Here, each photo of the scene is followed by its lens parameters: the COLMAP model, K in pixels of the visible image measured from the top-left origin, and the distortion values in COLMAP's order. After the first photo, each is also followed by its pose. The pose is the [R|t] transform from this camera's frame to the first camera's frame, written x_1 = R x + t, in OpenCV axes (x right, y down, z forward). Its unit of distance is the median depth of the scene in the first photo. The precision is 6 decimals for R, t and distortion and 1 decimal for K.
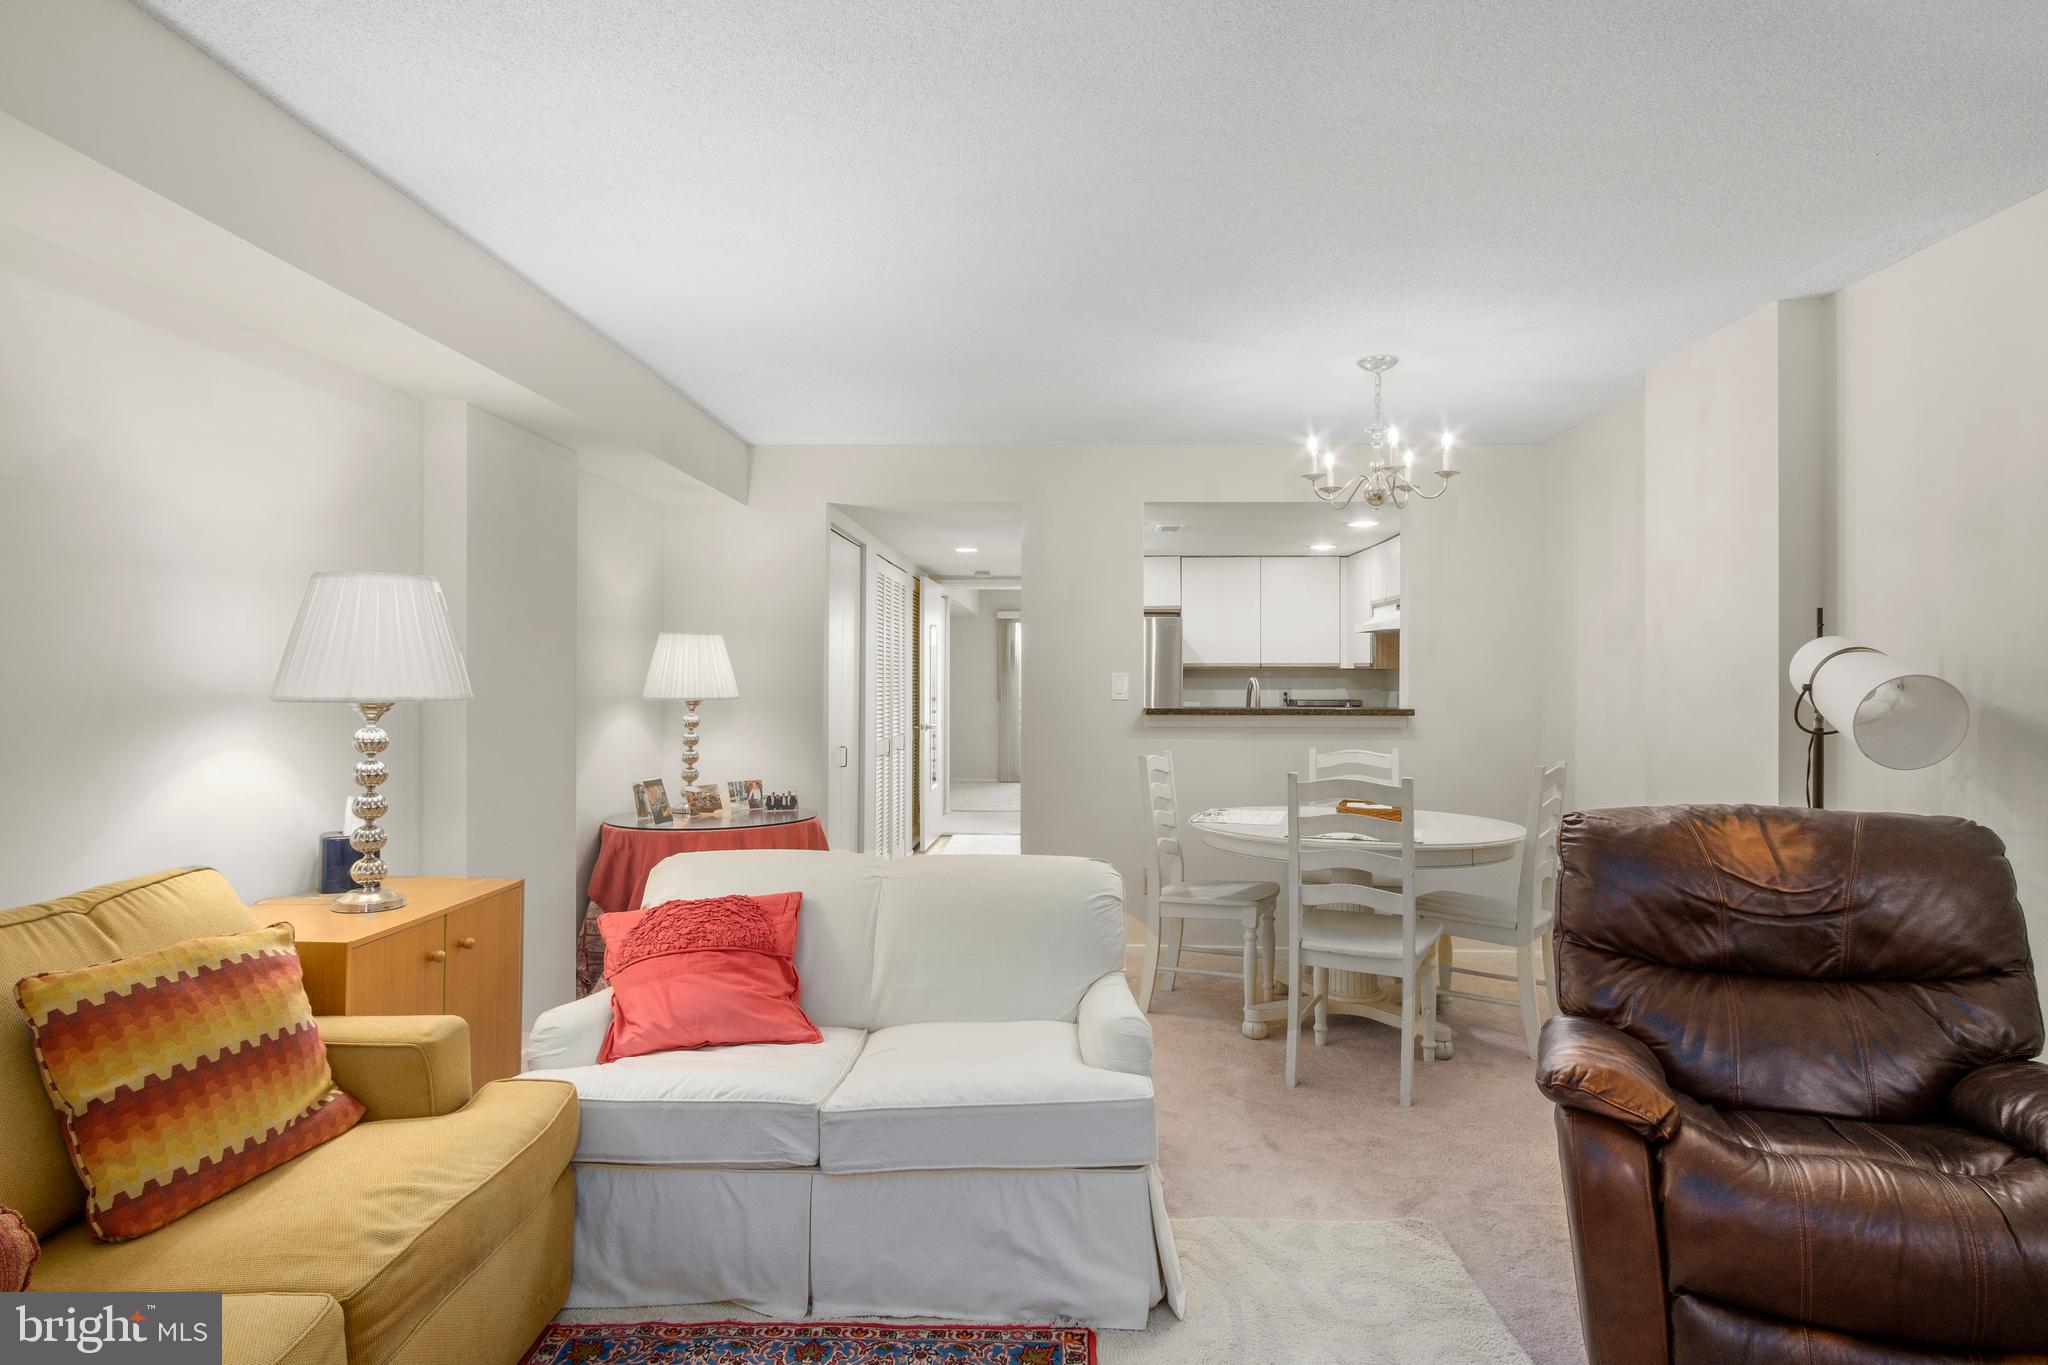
lens RADIAL K [[1099.5, 0, 1015.0], [0, 1099.5, 688.0], [0, 0, 1]] dist [-0.005849, -0.003426]
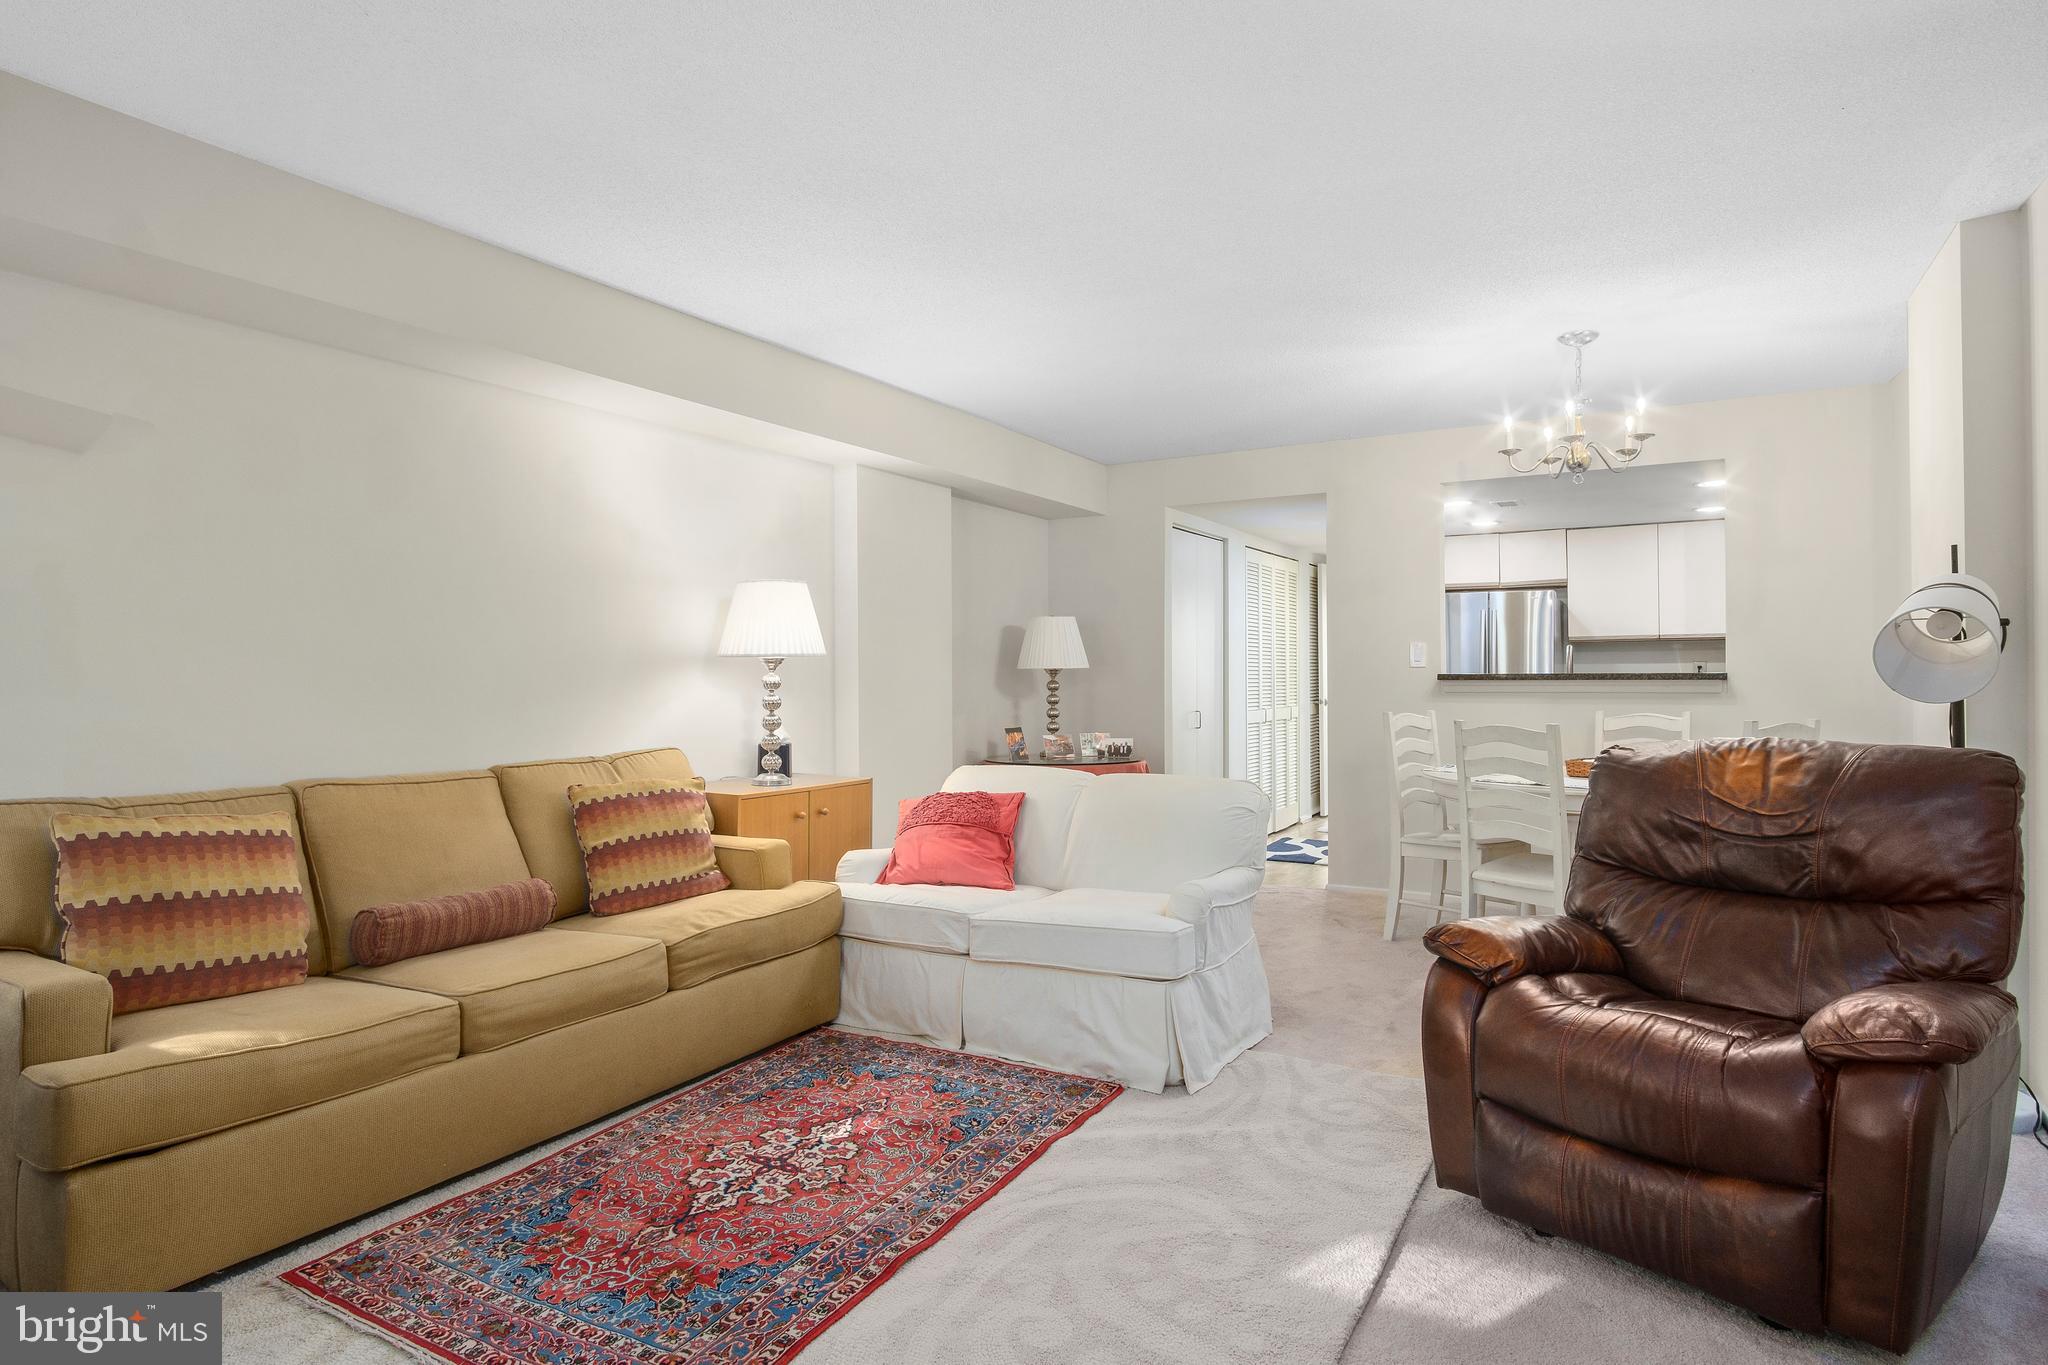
lens RADIAL K [[1099.5, 0, 1043.9], [0, 1099.5, 684.7], [0, 0, 1]] dist [-0.005849, -0.003426]
pose [[0.881600, -0.002593, -0.471991, 0.600884], [0.002608, 0.999996, -0.000622, 0.059248], [0.471990, -0.000682, 0.881603, -0.280075]]
